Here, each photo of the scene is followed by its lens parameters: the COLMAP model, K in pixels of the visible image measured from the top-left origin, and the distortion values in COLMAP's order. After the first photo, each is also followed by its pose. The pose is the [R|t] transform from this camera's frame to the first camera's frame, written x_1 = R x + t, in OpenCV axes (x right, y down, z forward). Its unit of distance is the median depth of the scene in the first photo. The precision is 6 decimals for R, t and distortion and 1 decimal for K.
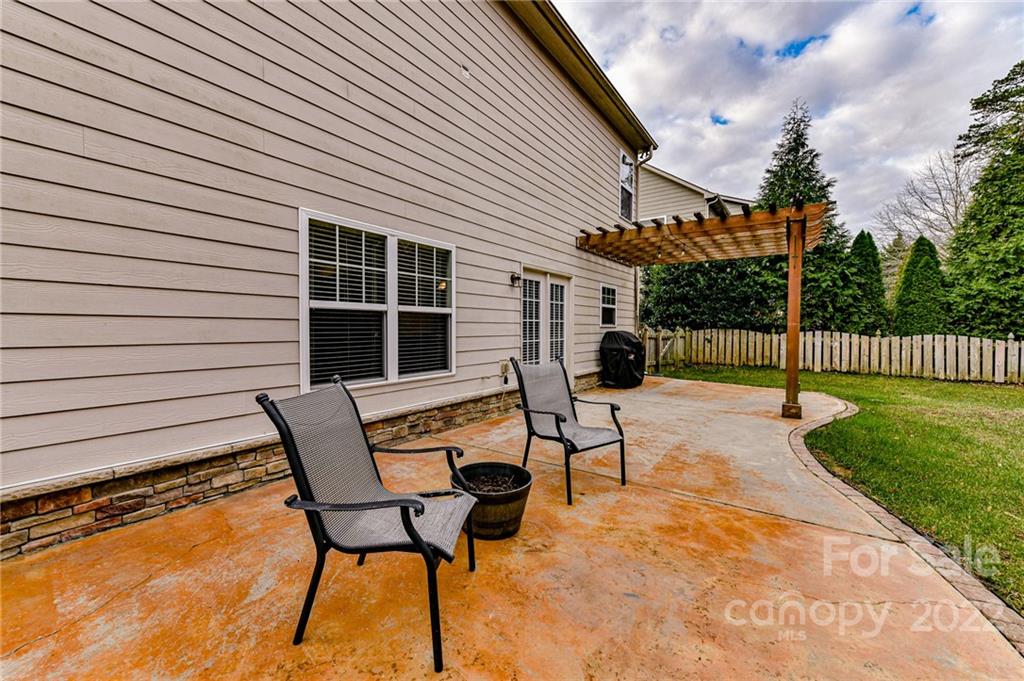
lens RADIAL K [[403.1, 0, 507.3], [0, 403.1, 337.7], [0, 0, 1]] dist [0.001538, -0.000519]
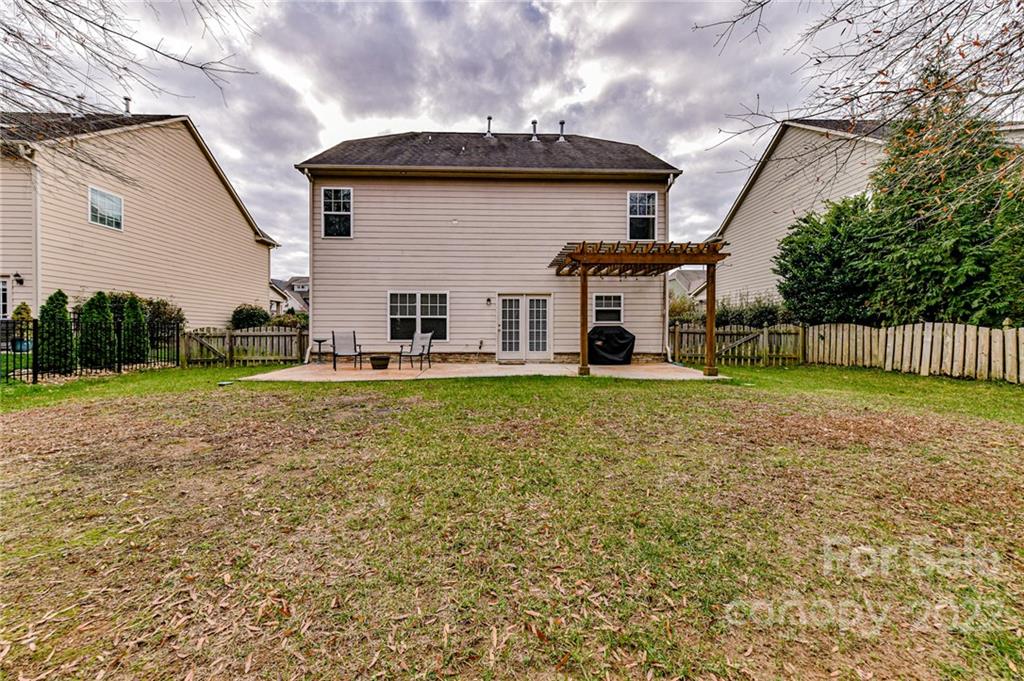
lens RADIAL K [[403.1, 0, 507.3], [0, 403.1, 337.7], [0, 0, 1]] dist [0.001538, -0.000519]
pose [[0.605807, 0.002694, -0.795607, 1.040589], [-0.020115, 0.999726, -0.011932, 0.043559], [0.795357, 0.023232, 0.605695, -0.120705]]
